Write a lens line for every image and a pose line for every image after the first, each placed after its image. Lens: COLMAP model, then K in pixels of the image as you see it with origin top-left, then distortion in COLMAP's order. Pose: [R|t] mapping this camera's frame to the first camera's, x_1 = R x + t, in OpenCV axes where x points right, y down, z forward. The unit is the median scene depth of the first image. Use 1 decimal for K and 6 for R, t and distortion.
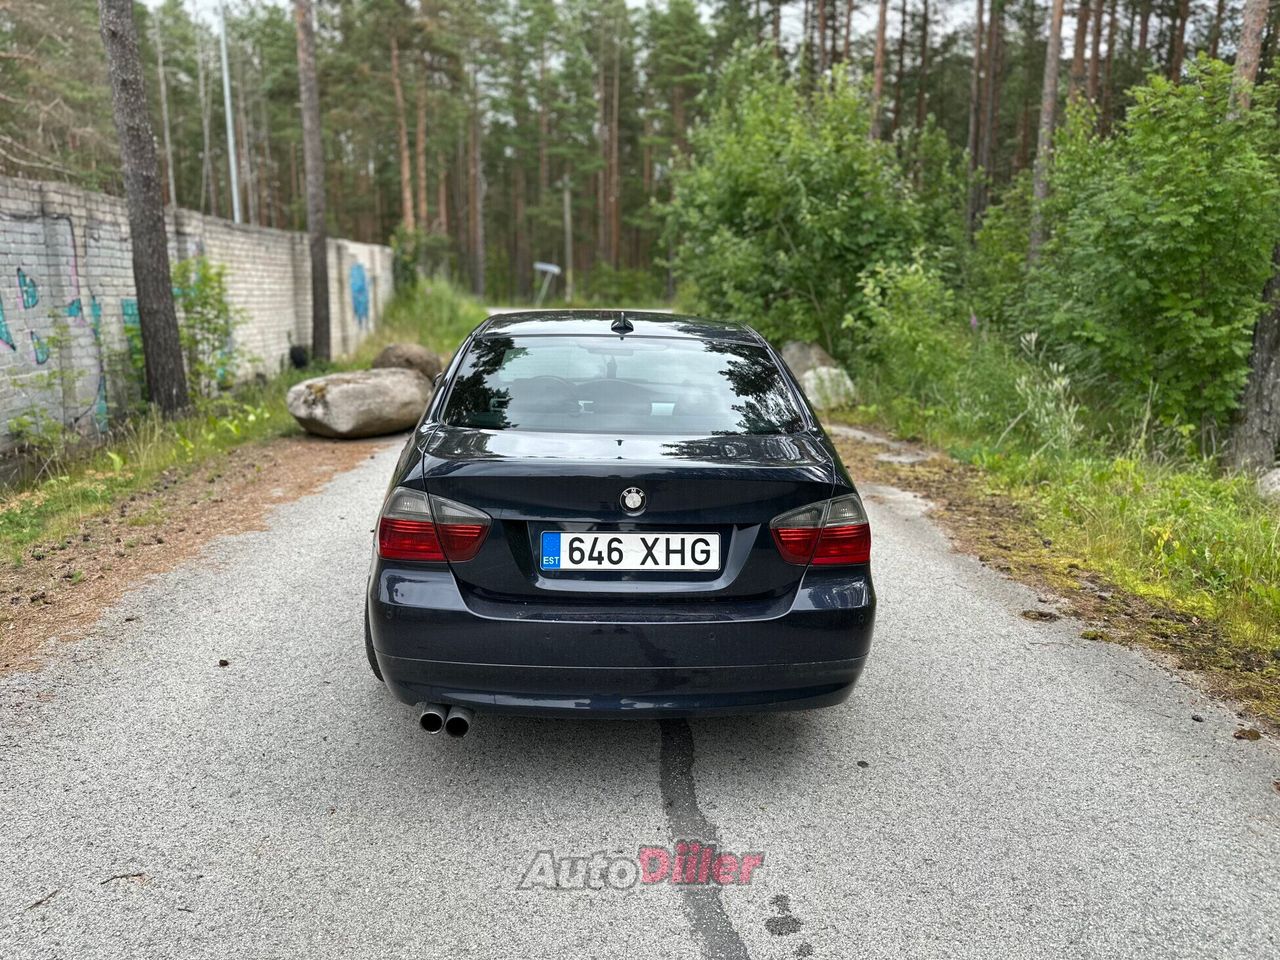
lens RADIAL K [[870.5, 0, 639.1], [0, 870.5, 478.6], [0, 0, 1]] dist [-0.004003, -0.005331]
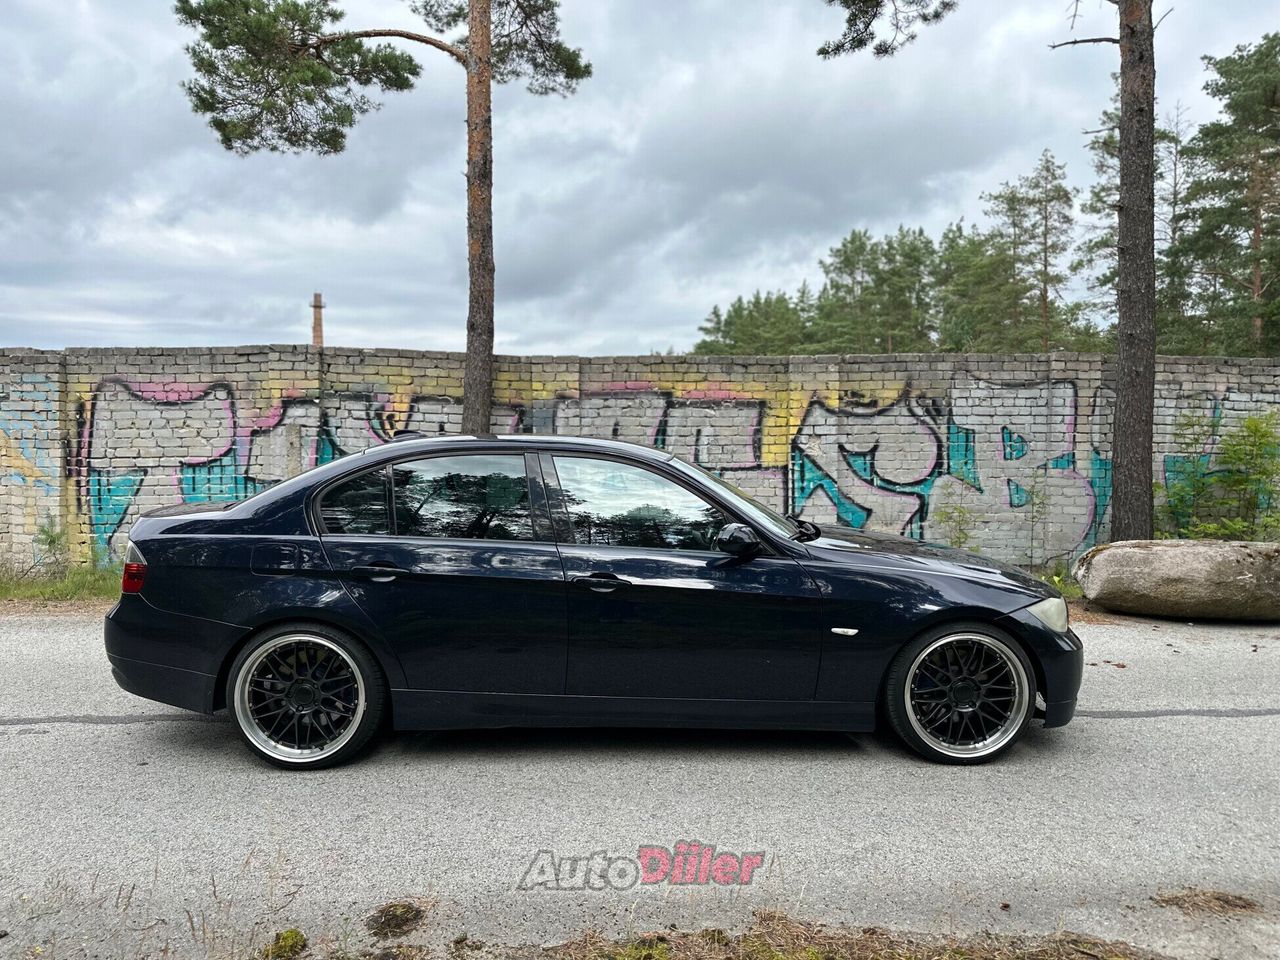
lens RADIAL K [[870.5, 0, 636.8], [0, 870.5, 472.0], [0, 0, 1]] dist [-0.004003, -0.005331]
pose [[0.014207, 0.014302, -0.999797, 0.491190], [-0.218227, 0.975838, 0.010858, -0.085412], [0.975795, 0.218029, 0.016985, 0.505884]]
